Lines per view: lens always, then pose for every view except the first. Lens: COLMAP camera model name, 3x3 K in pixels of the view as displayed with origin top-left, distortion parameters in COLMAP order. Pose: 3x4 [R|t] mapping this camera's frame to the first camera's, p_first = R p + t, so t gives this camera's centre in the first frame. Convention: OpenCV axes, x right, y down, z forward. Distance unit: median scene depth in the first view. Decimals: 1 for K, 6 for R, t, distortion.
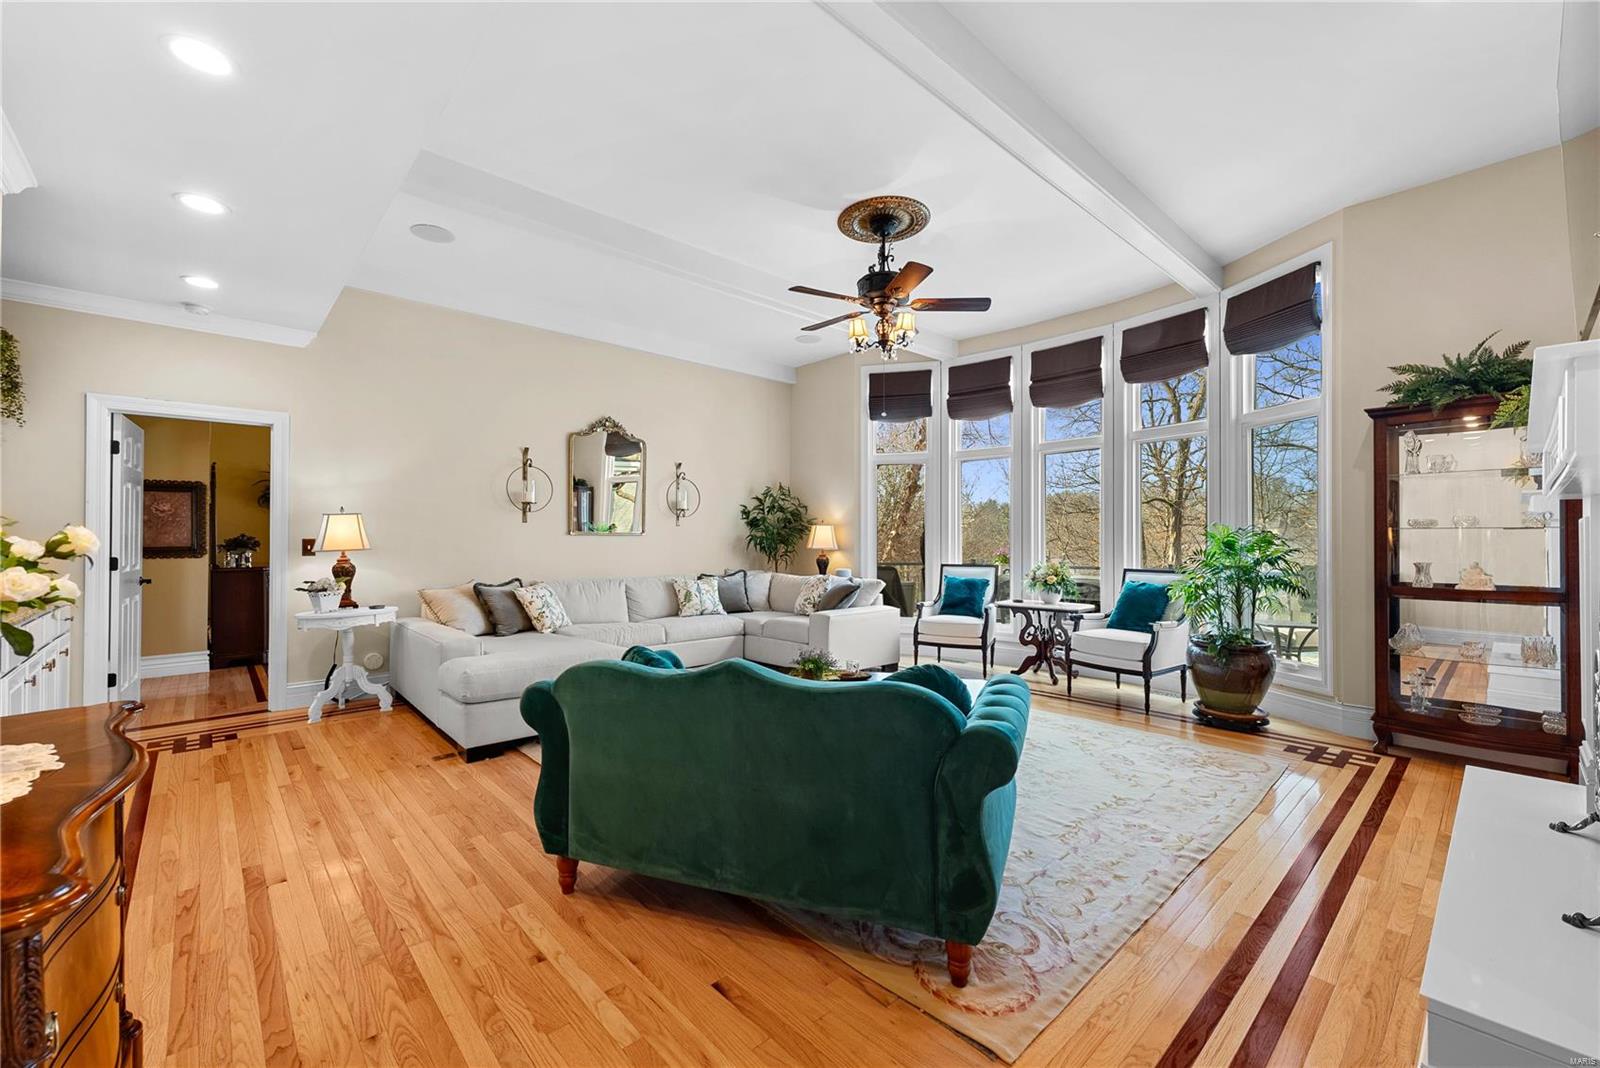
lens RADIAL K [[654.6, 0, 800.0], [0, 654.6, 534.0], [0, 0, 1]] dist [-0.000283, -0.000055]
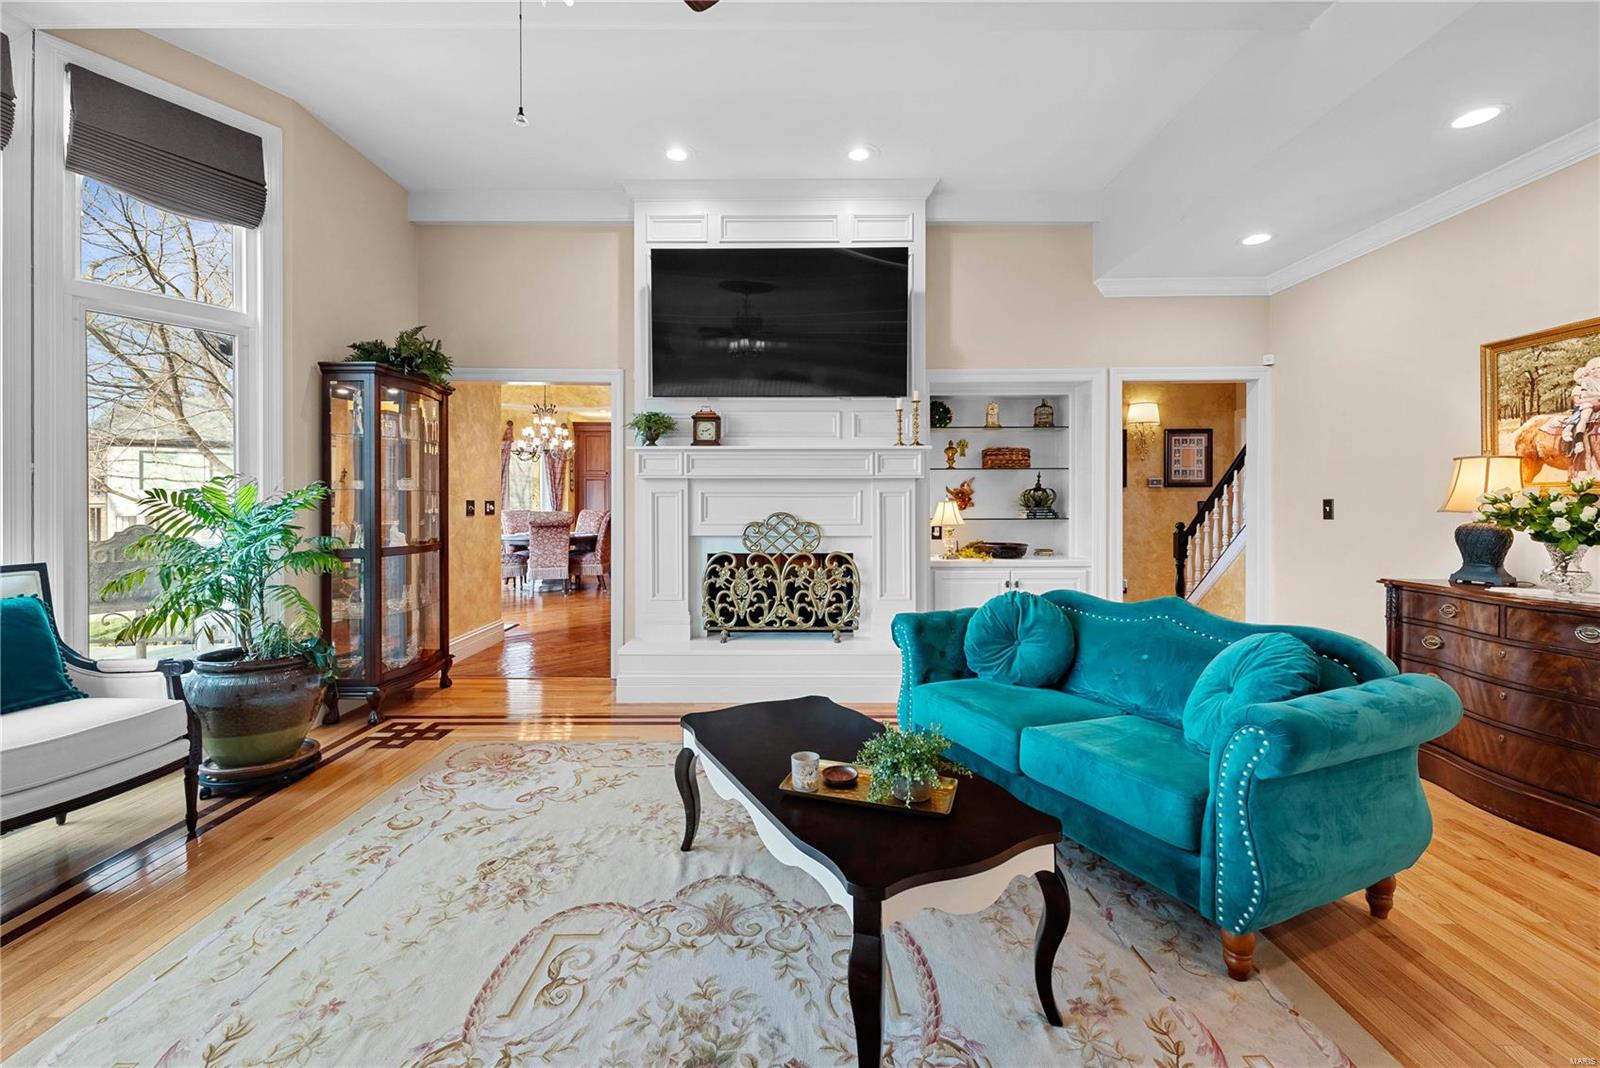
lens RADIAL K [[652.6, 0, 790.6], [0, 652.6, 536.7], [0, 0, 1]] dist [-0.000751, -0.000146]
pose [[-0.727358, -0.037333, 0.685242, -0.223344], [-0.004619, 0.998763, 0.049510, 0.007671], [-0.686243, 0.032846, -0.726630, 1.319606]]
